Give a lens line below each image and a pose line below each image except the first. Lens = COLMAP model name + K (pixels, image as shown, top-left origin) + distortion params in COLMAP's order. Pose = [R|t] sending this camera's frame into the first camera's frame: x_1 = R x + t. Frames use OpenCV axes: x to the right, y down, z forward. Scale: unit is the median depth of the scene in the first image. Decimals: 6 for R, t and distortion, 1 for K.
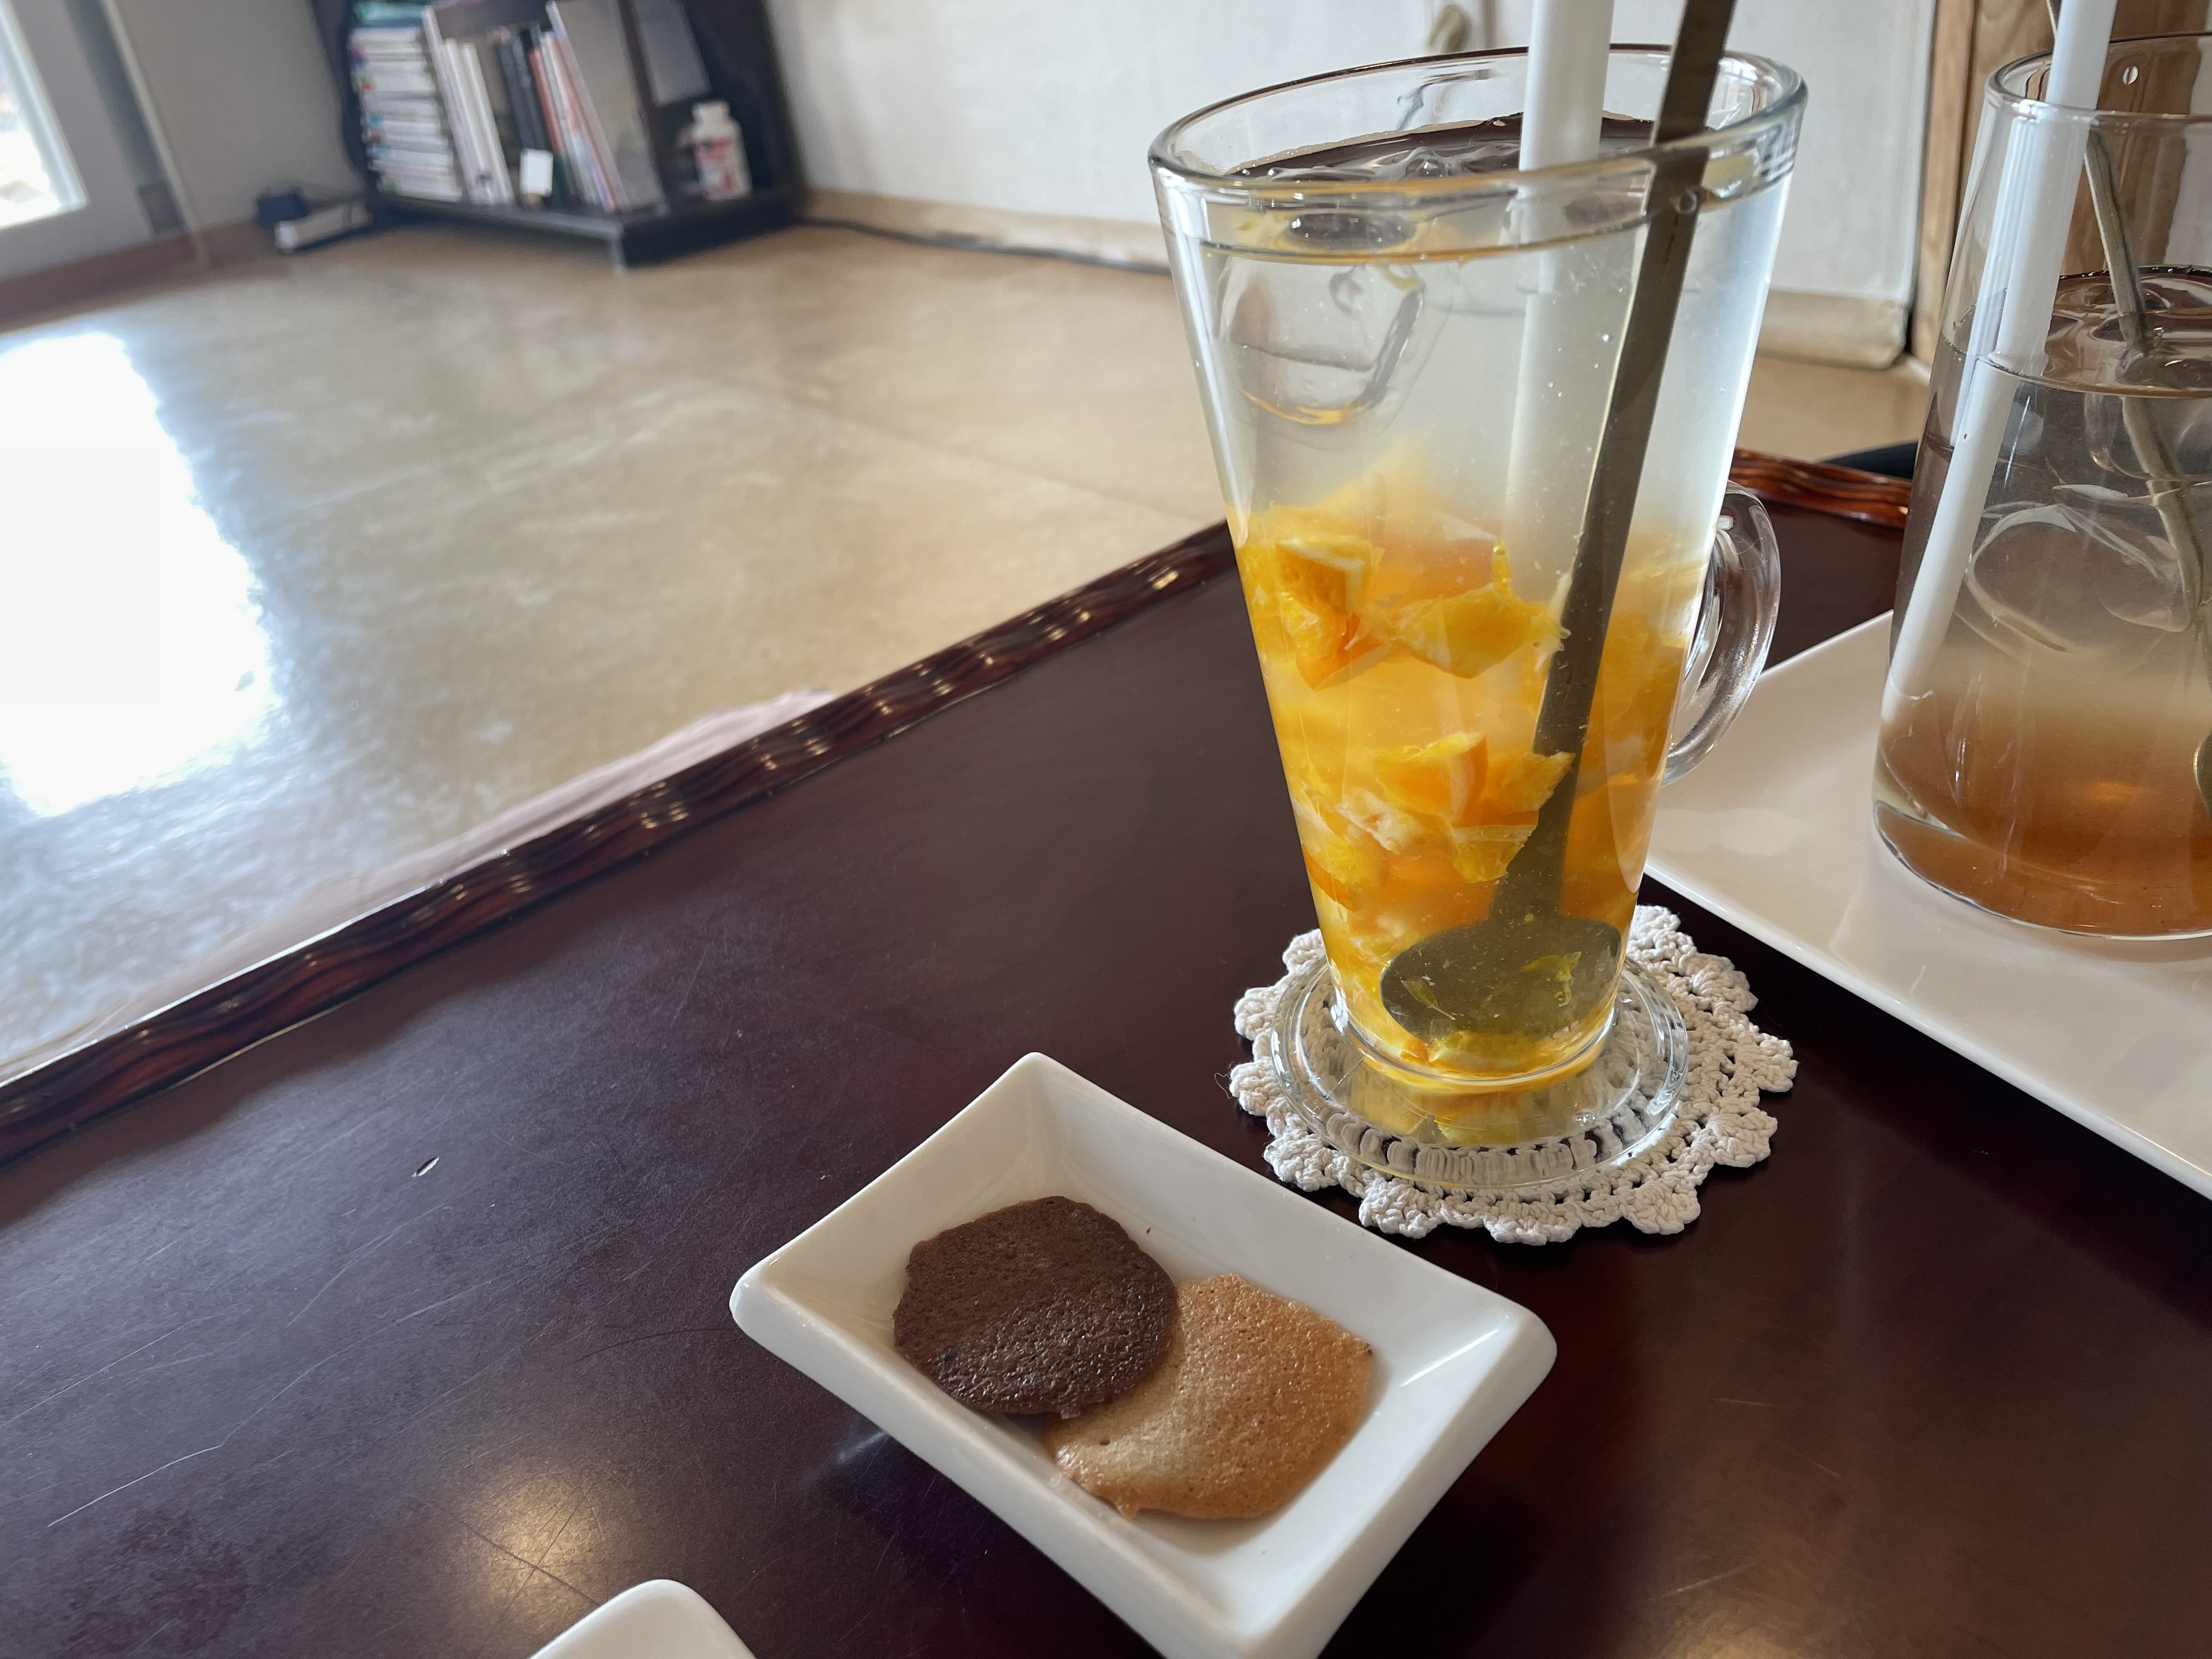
lens RADIAL K [[1707.5, 0, 1105.5], [0, 1707.5, 835.6], [0, 0, 1]] dist [0.039545, -0.035330]
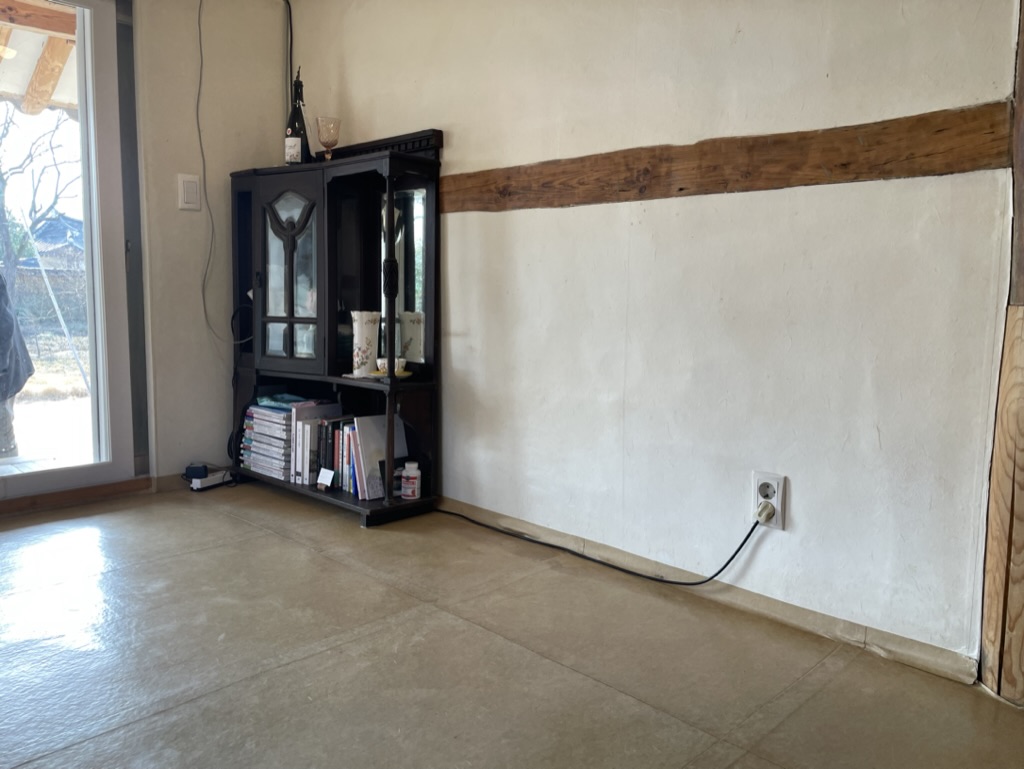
lens RADIAL K [[790.4, 0, 508.5], [0, 790.4, 384.1], [0, 0, 1]] dist [0.039545, -0.035330]
pose [[0.985827, 0.133963, 0.100989, -0.216593], [-0.082624, 0.911600, -0.402690, -0.092338], [-0.146007, 0.388638, 0.909749, -0.053735]]
